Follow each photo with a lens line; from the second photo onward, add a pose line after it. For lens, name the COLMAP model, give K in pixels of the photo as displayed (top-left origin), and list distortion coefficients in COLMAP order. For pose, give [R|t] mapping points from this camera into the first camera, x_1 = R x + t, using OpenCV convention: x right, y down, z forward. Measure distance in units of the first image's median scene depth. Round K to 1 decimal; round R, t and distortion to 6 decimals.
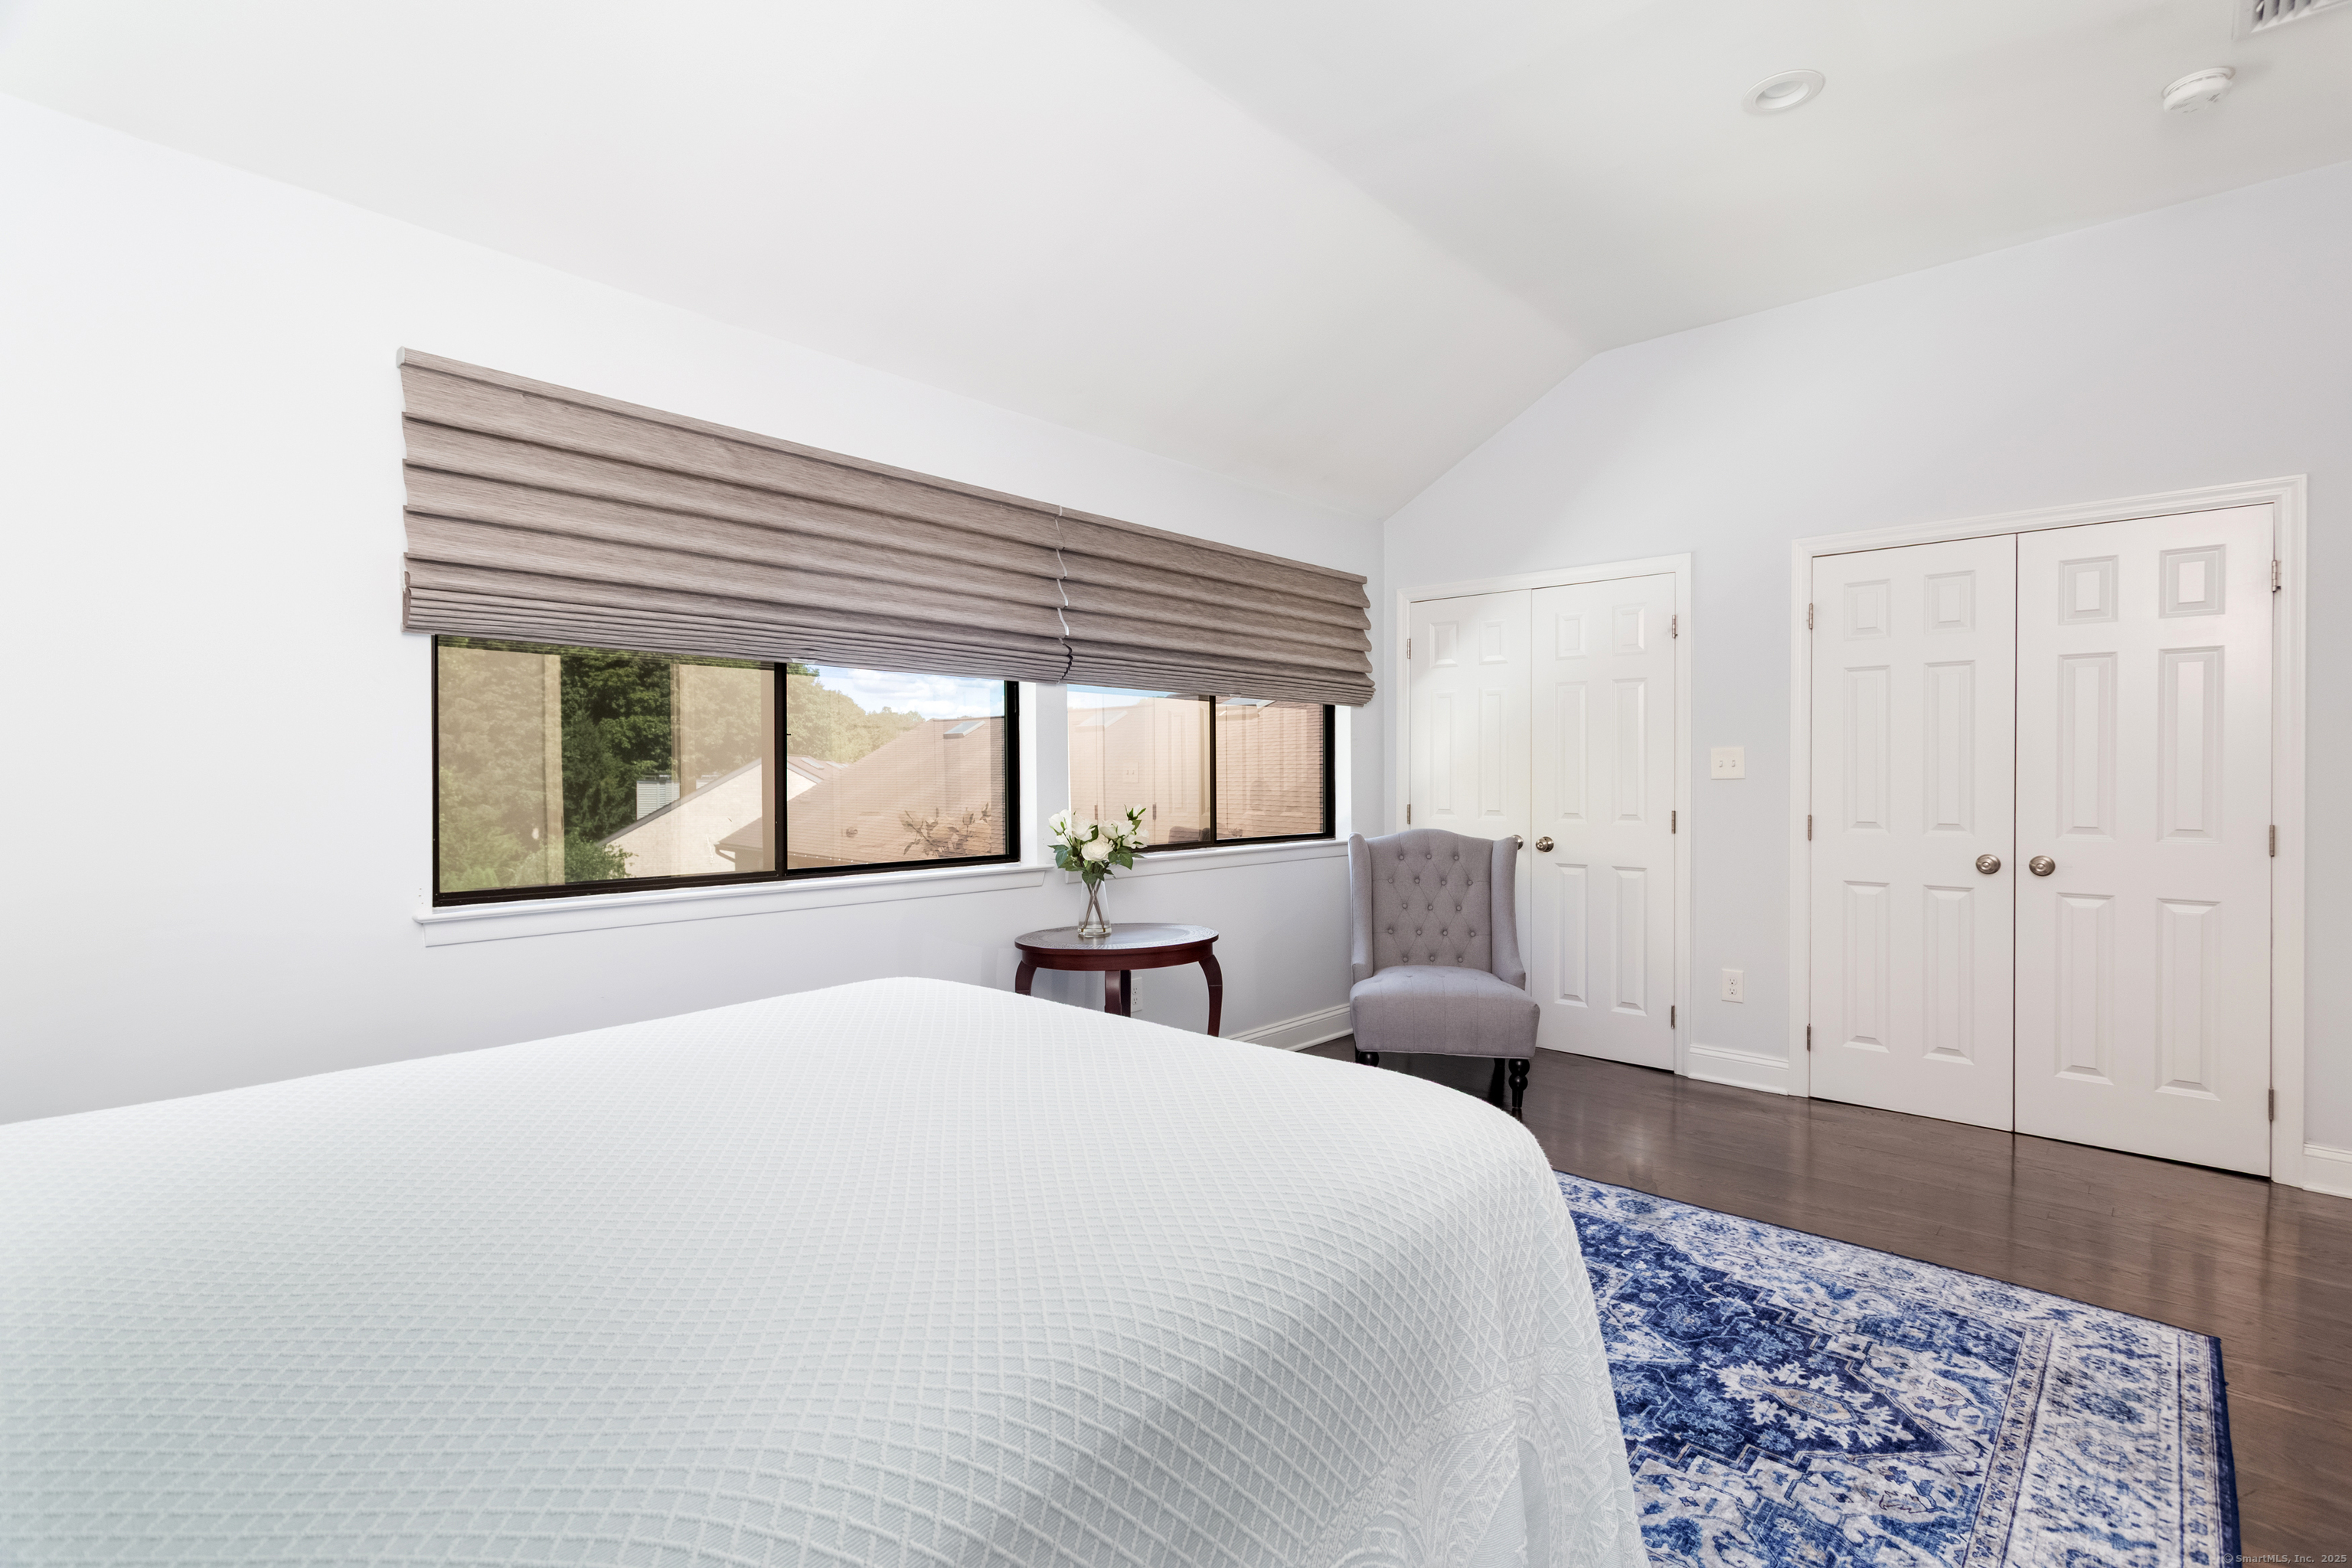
lens RADIAL K [[1106.9, 0, 1172.5], [0, 1106.9, 781.7], [0, 0, 1]] dist [-0.002588, 0.002962]
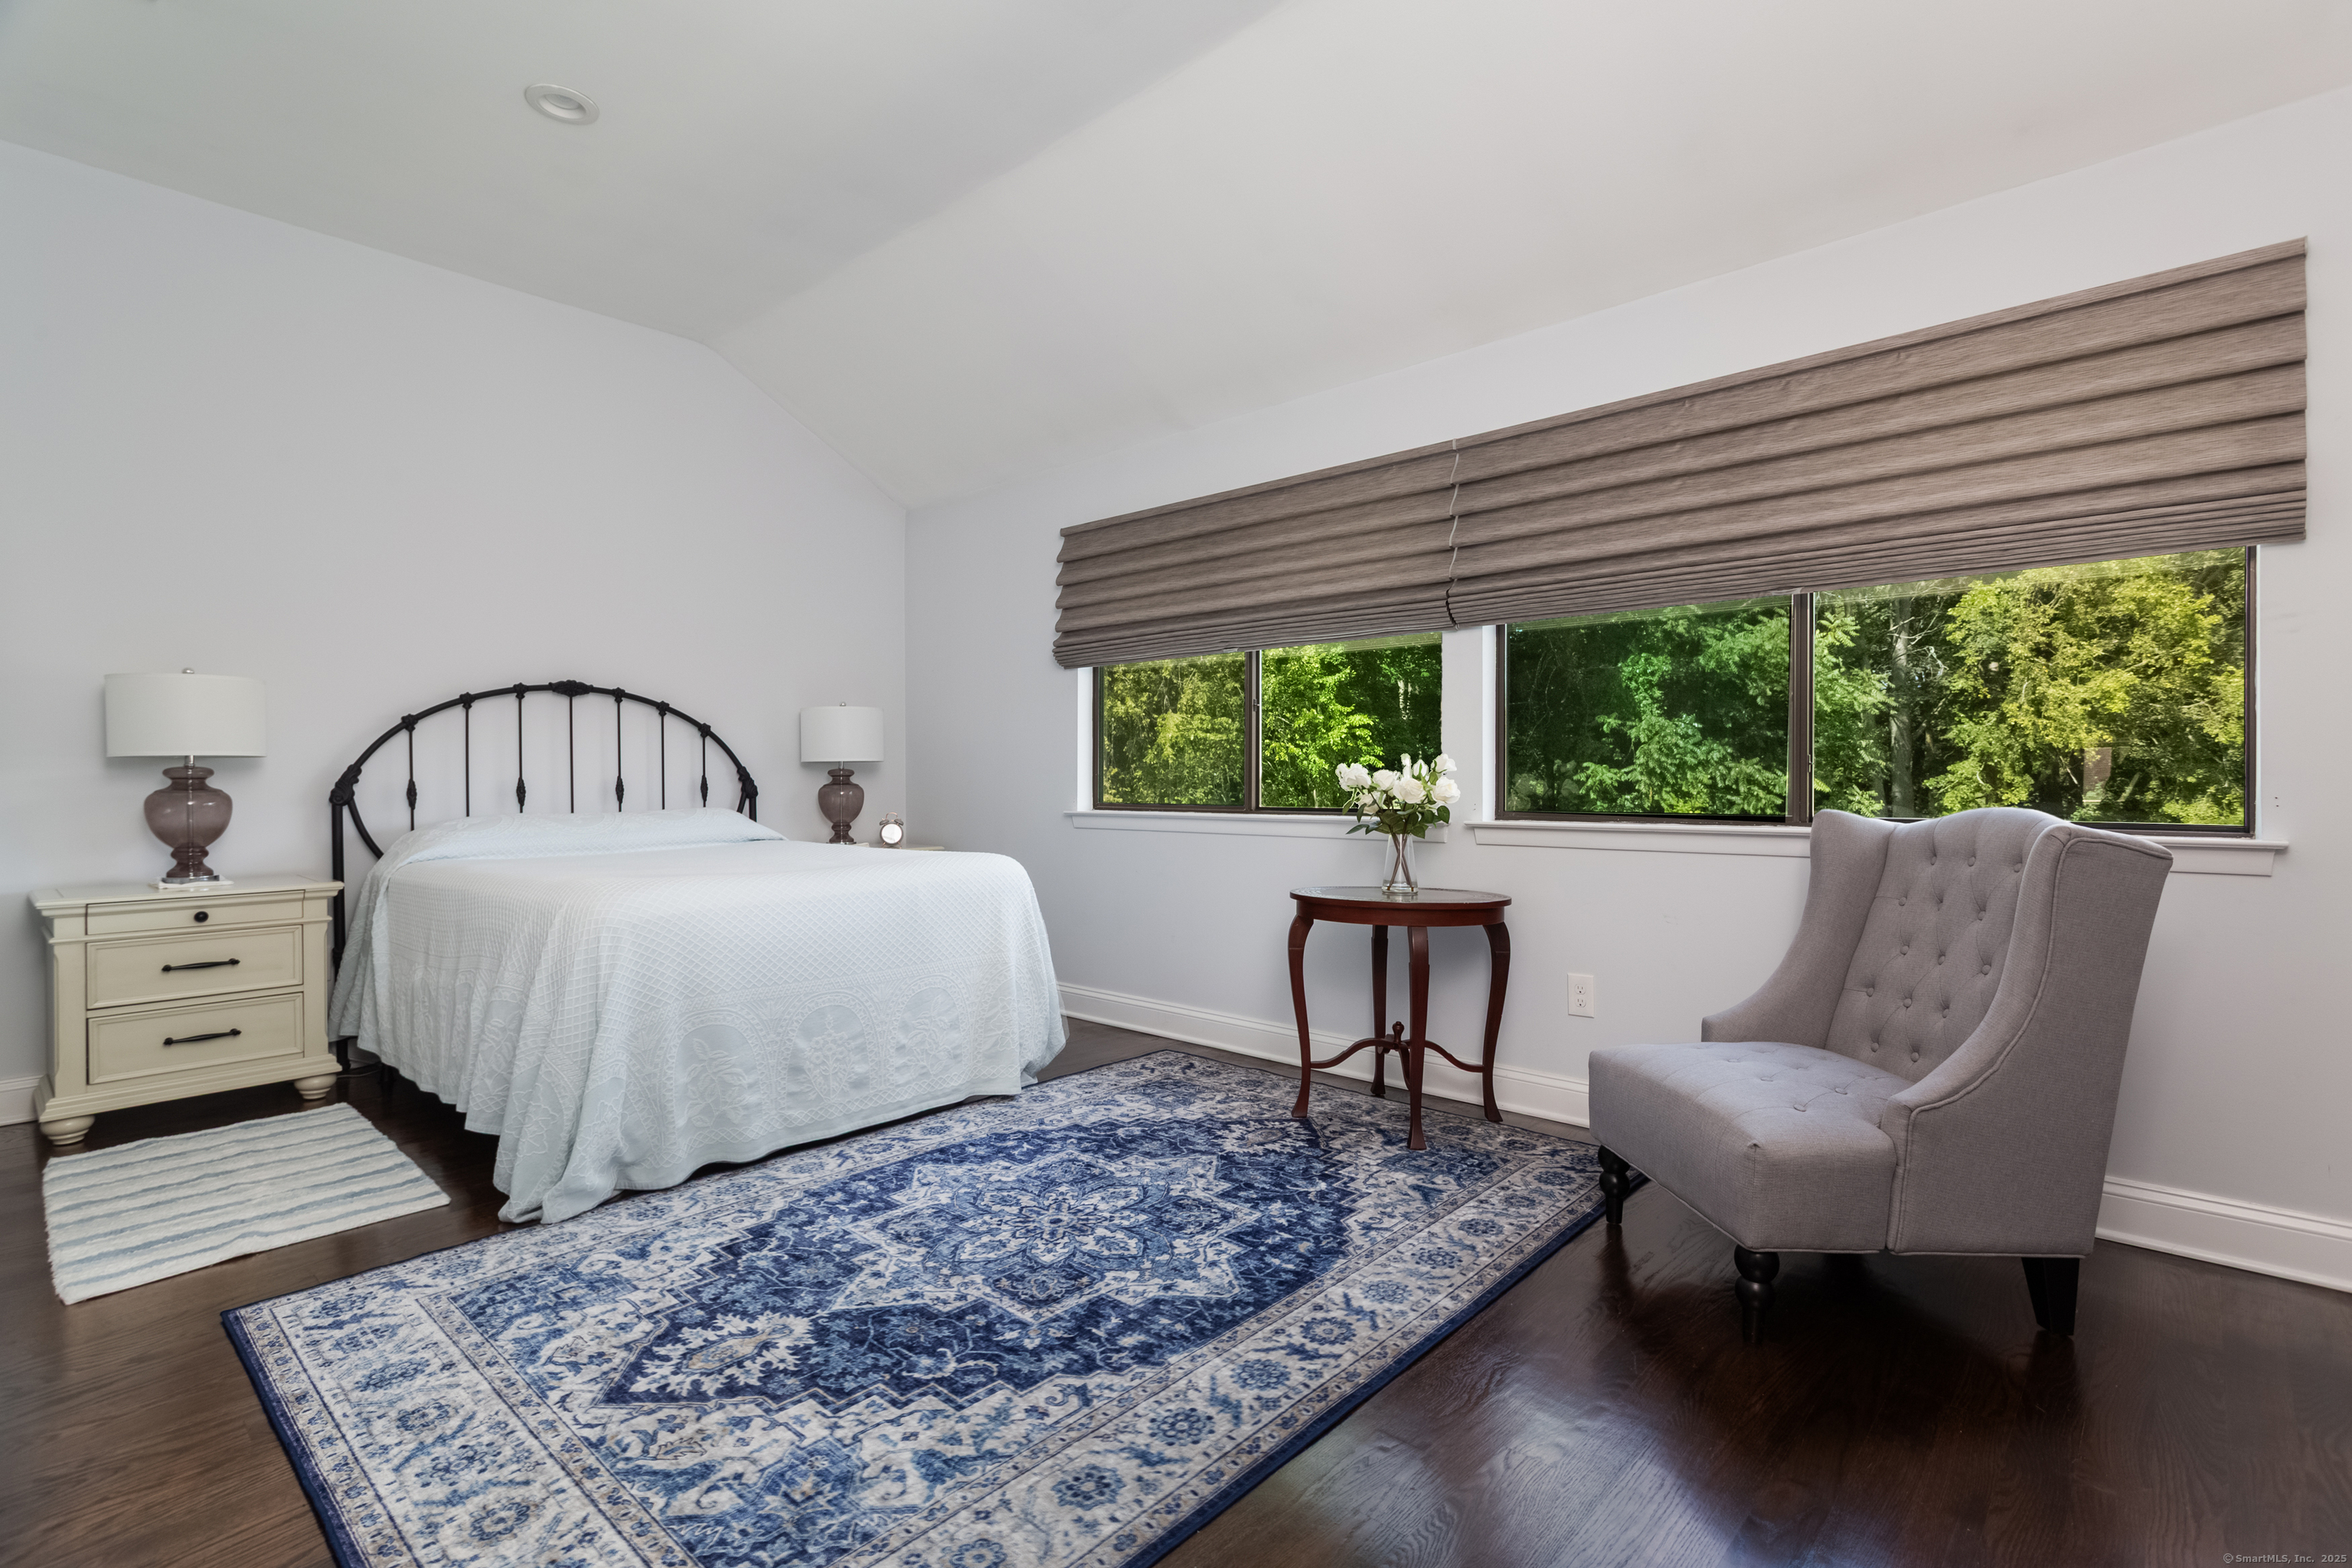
lens RADIAL K [[1106.9, 0, 1171.1], [0, 1106.9, 793.2], [0, 0, 1]] dist [-0.002588, 0.002962]
pose [[-0.008440, 0.010071, -0.999914, 1.279477], [-0.000475, 0.999949, 0.010076, 0.060644], [0.999964, 0.000560, -0.008435, 1.171886]]
